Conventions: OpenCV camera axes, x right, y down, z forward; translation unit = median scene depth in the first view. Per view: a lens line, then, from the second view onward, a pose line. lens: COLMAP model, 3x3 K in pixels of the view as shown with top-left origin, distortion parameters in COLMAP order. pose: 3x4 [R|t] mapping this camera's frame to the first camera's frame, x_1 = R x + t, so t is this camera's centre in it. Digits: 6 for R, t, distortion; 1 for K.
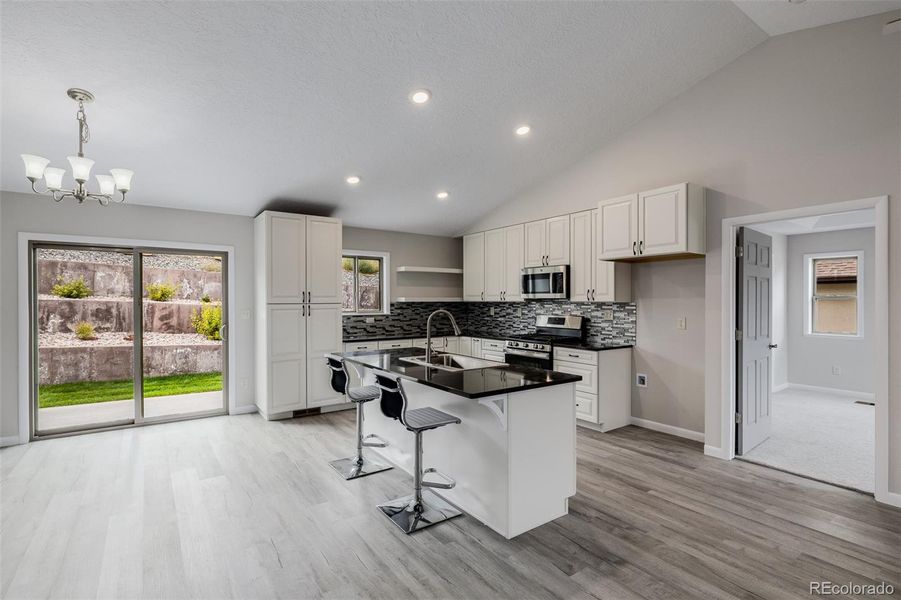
lens RADIAL K [[434.1, 0, 450.5], [0, 434.1, 300.0], [0, 0, 1]] dist [-0.001672, -0.000328]
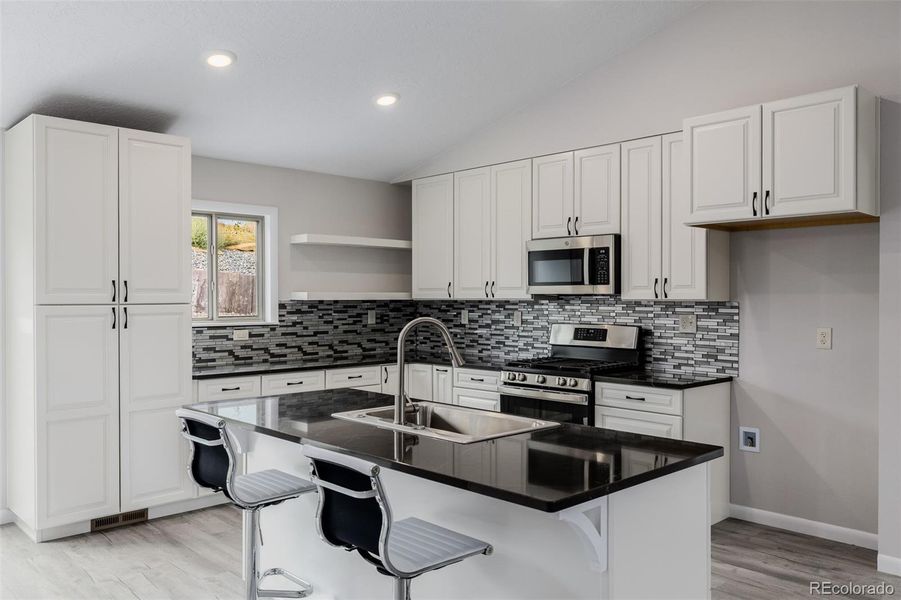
lens RADIAL K [[719.7, 0, 450.5], [0, 719.7, 300.0], [0, 0, 1]] dist [0.000214, -0.001492]
pose [[0.988792, 0.000016, 0.149302, -0.073622], [-0.000705, 0.999989, 0.004566, -0.000270], [-0.149300, -0.004620, 0.988781, 0.114602]]
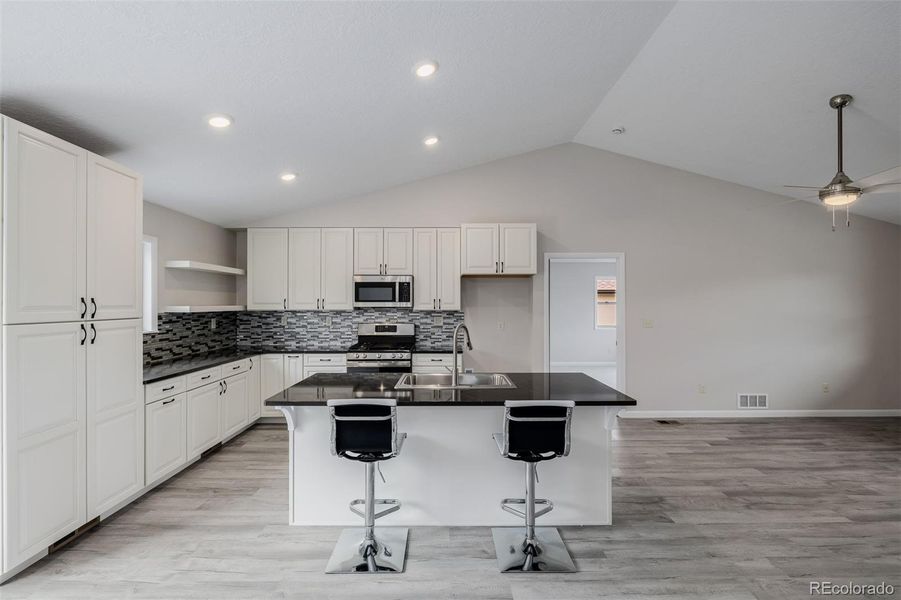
lens RADIAL K [[394.5, 0, 450.5], [0, 394.5, 300.0], [0, 0, 1]] dist [-0.003238, -0.000145]
pose [[0.569265, 0.007770, 0.822117, -0.444644], [0.000347, 0.999953, -0.009690, -0.010737], [-0.822154, 0.005801, 0.569235, 0.354234]]
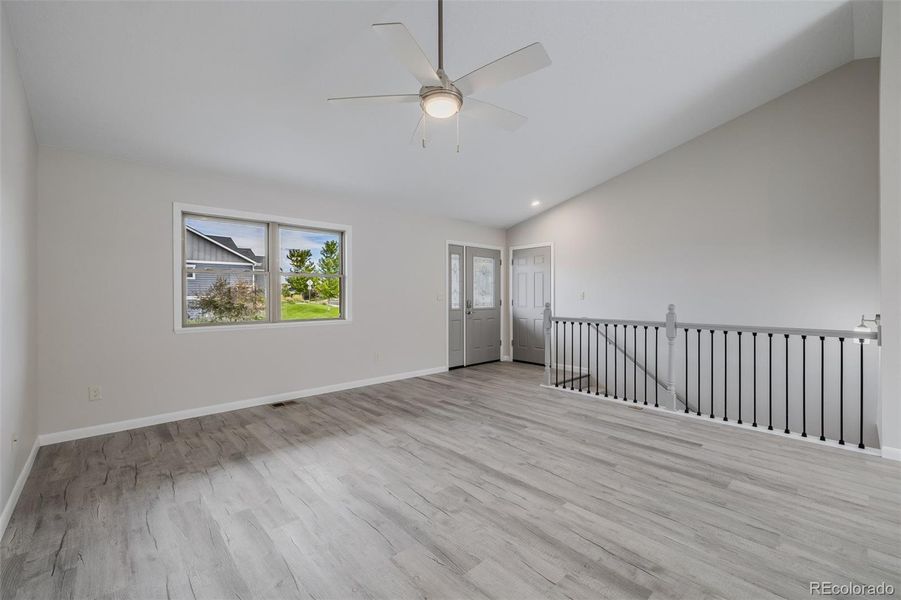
lens RADIAL K [[381.2, 0, 449.0], [0, 381.2, 296.4], [0, 0, 1]] dist [0.002021, 0.000310]
pose [[-0.992008, 0.005753, -0.126044, 0.412476], [0.005116, 0.999972, 0.005378, 0.033364], [0.126071, 0.004690, -0.992010, 0.613280]]
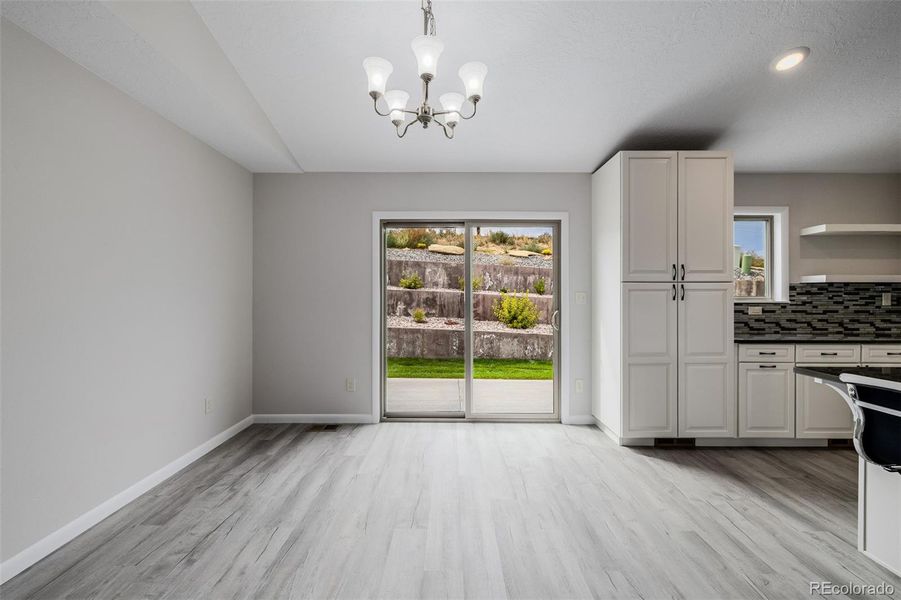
lens RADIAL K [[381.2, 0, 449.0], [0, 381.2, 296.4], [0, 0, 1]] dist [0.002021, 0.000310]
pose [[0.816354, 0.002479, -0.577547, -0.264267], [-0.003073, 0.999995, -0.000052, 0.030107], [0.577544, 0.001817, 0.816358, 0.294475]]
